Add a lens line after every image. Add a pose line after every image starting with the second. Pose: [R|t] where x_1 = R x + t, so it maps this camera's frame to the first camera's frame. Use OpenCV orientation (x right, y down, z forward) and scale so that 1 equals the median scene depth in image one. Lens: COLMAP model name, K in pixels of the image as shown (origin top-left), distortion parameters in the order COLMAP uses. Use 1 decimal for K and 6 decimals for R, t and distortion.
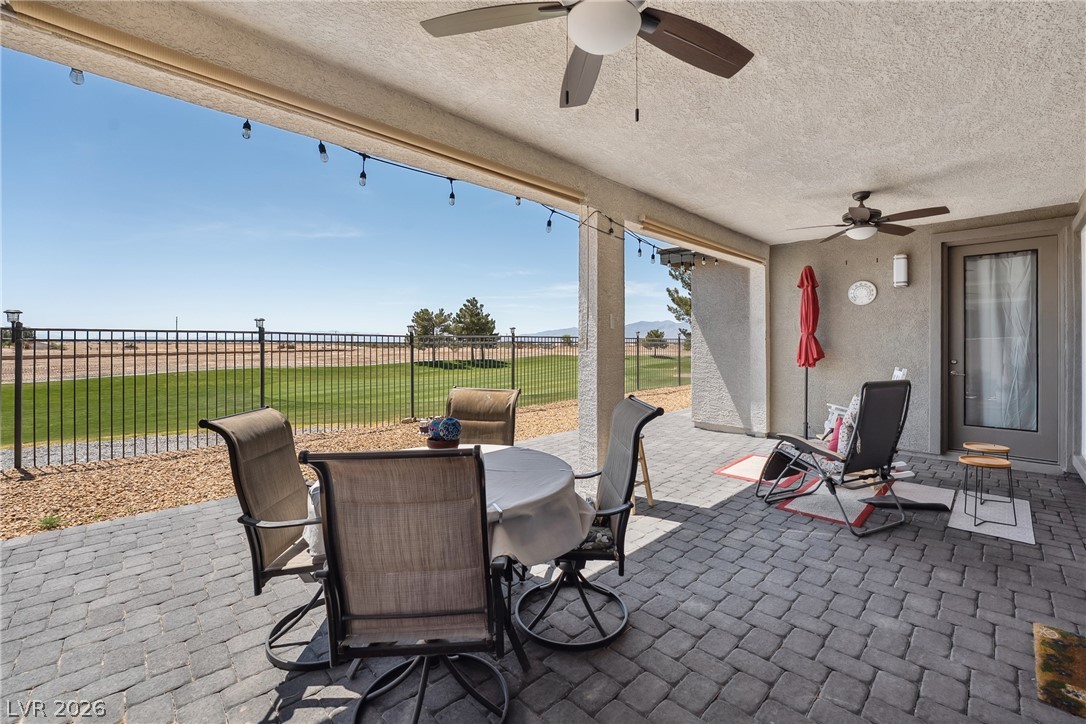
lens RADIAL K [[434.6, 0, 541.6], [0, 434.6, 344.0], [0, 0, 1]] dist [-0.019844, 0.000161]
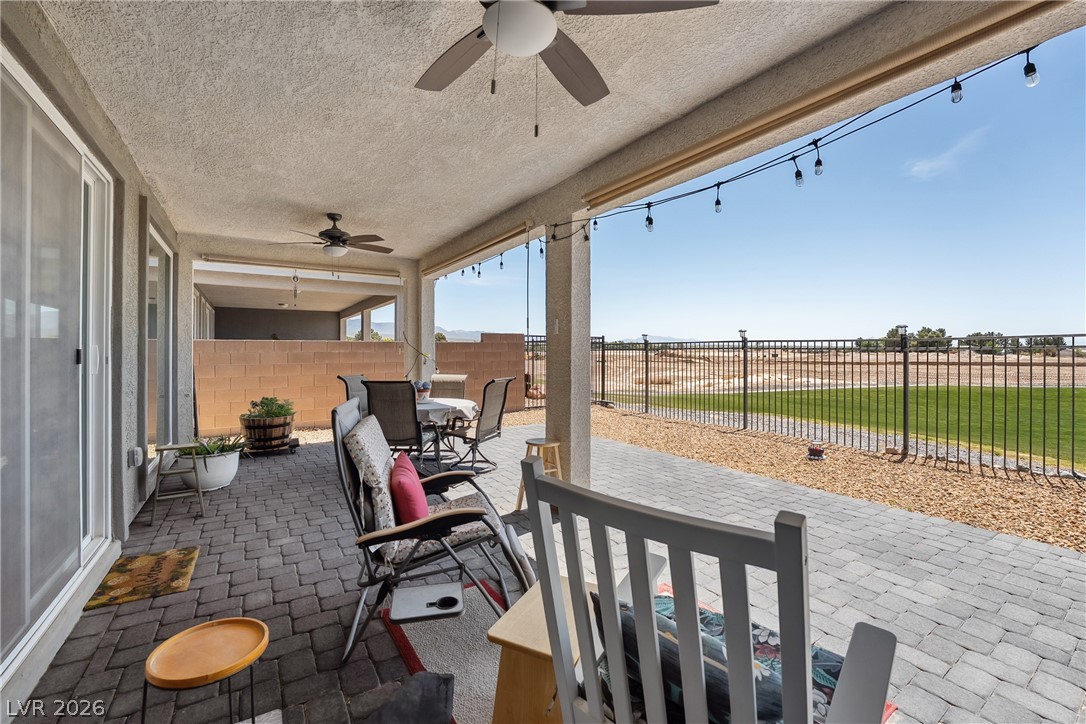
lens RADIAL K [[441.1, 0, 541.5], [0, 441.1, 348.8], [0, 0, 1]] dist [-0.012621, 0.000190]
pose [[-0.163667, -0.005827, -0.986498, 0.776939], [0.000396, 0.999982, -0.005973, 0.001698], [0.986516, -0.001368, -0.163662, 0.762822]]
